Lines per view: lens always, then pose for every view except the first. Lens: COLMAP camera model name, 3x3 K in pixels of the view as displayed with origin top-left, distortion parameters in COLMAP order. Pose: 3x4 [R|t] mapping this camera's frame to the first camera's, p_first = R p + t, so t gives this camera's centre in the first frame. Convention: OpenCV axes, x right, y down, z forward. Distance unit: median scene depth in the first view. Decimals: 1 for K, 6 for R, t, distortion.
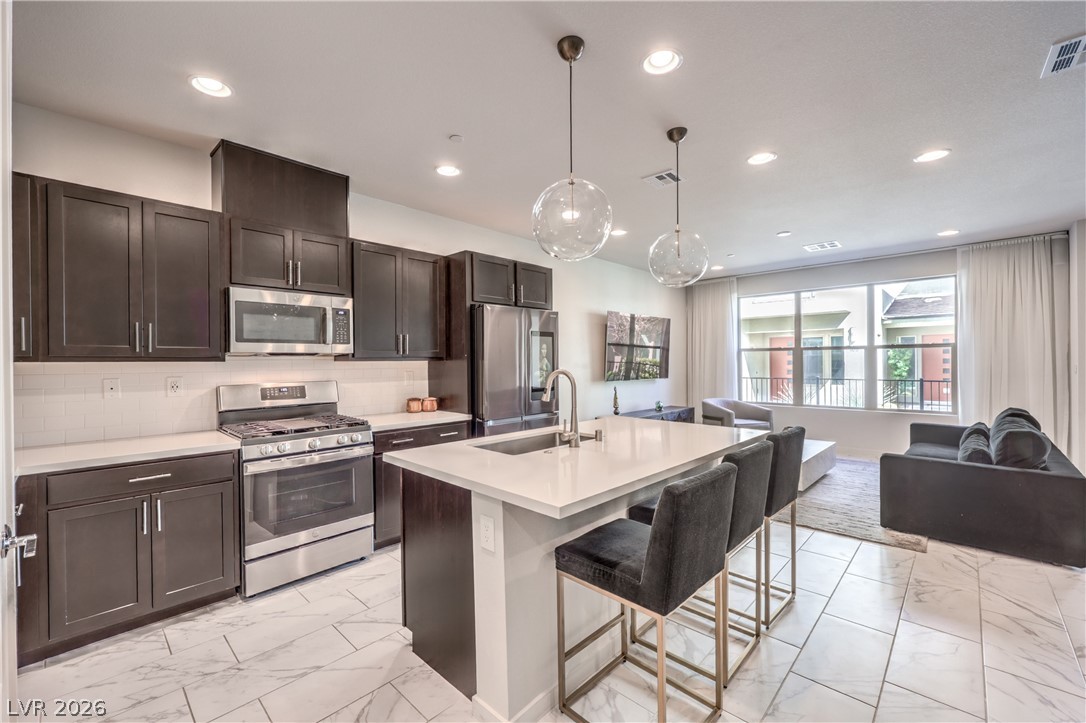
lens RADIAL K [[440.0, 0, 535.5], [0, 440.0, 363.5], [0, 0, 1]] dist [0.000609, 0.000805]
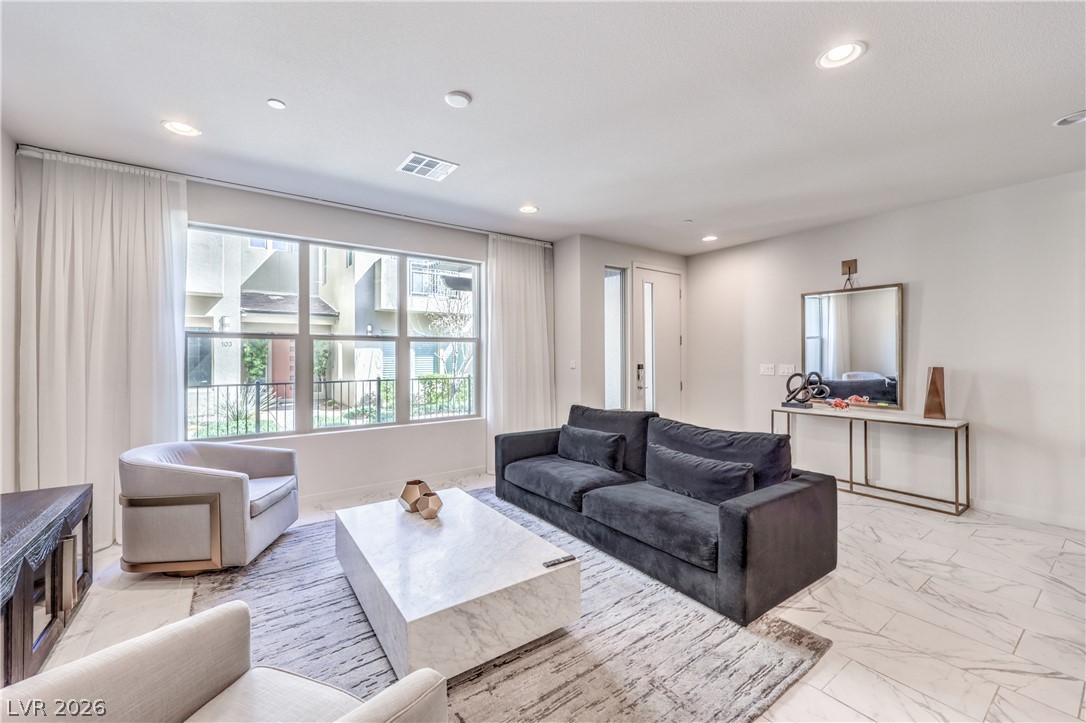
lens RADIAL K [[440.0, 0, 545.9], [0, 440.0, 355.7], [0, 0, 1]] dist [0.000609, 0.000805]
pose [[0.172634, 0.007020, 0.984961, 0.047963], [0.006206, 0.999947, -0.008215, -0.000787], [-0.984966, 0.007531, 0.172581, 0.419911]]
